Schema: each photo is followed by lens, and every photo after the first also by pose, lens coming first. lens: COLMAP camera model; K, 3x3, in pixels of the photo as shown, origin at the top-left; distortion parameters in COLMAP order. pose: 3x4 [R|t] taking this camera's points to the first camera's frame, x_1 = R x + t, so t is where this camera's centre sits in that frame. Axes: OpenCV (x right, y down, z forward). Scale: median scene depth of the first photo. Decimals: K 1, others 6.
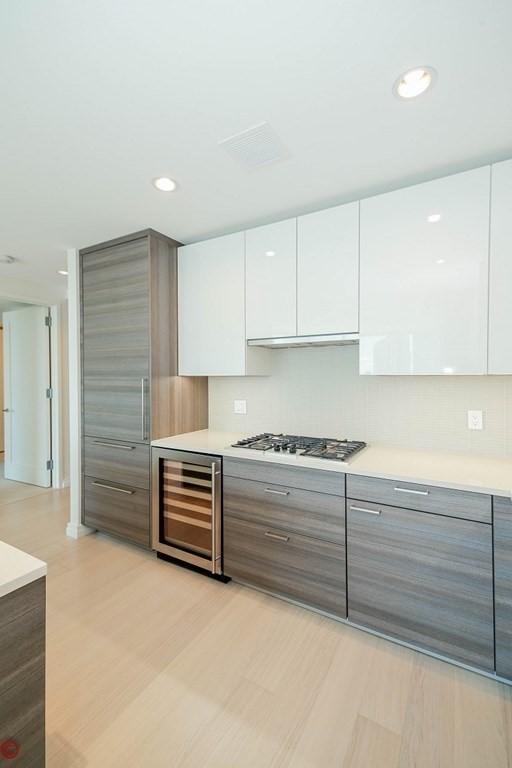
lens RADIAL K [[333.7, 0, 256.0], [0, 333.7, 384.0], [0, 0, 1]] dist [0.000797, 0.000031]
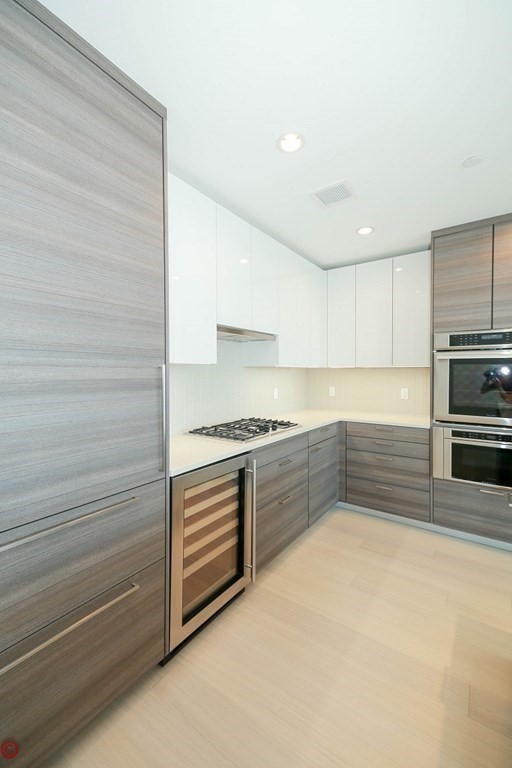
lens RADIAL K [[325.3, 0, 279.5], [0, 325.3, 378.8], [0, 0, 1]] dist [0.001604, 0.000458]
pose [[0.050563, -0.017002, 0.998576, -0.846131], [0.027843, 0.999490, 0.015608, 0.005420], [-0.998333, 0.027014, 0.051011, 0.742833]]
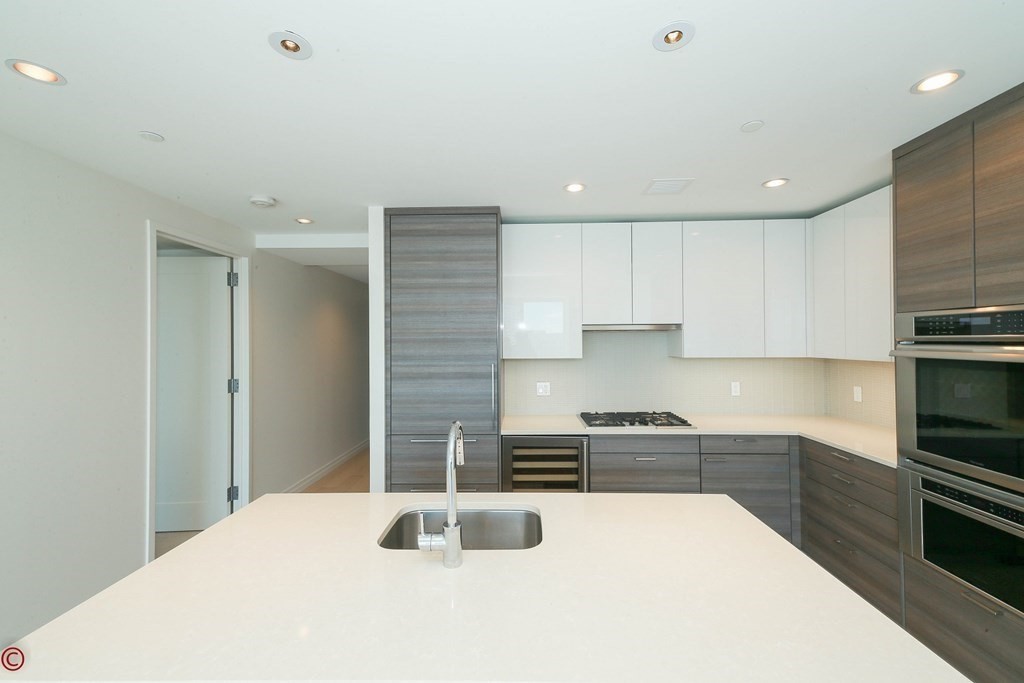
lens RADIAL K [[433.7, 0, 512.0], [0, 433.7, 341.5], [0, 0, 1]] dist [0.001604, 0.000458]
pose [[0.866170, 0.000741, 0.499750, -0.863596], [0.014066, 0.999567, -0.025861, -0.045043], [-0.499552, 0.029429, 0.865784, -0.079652]]
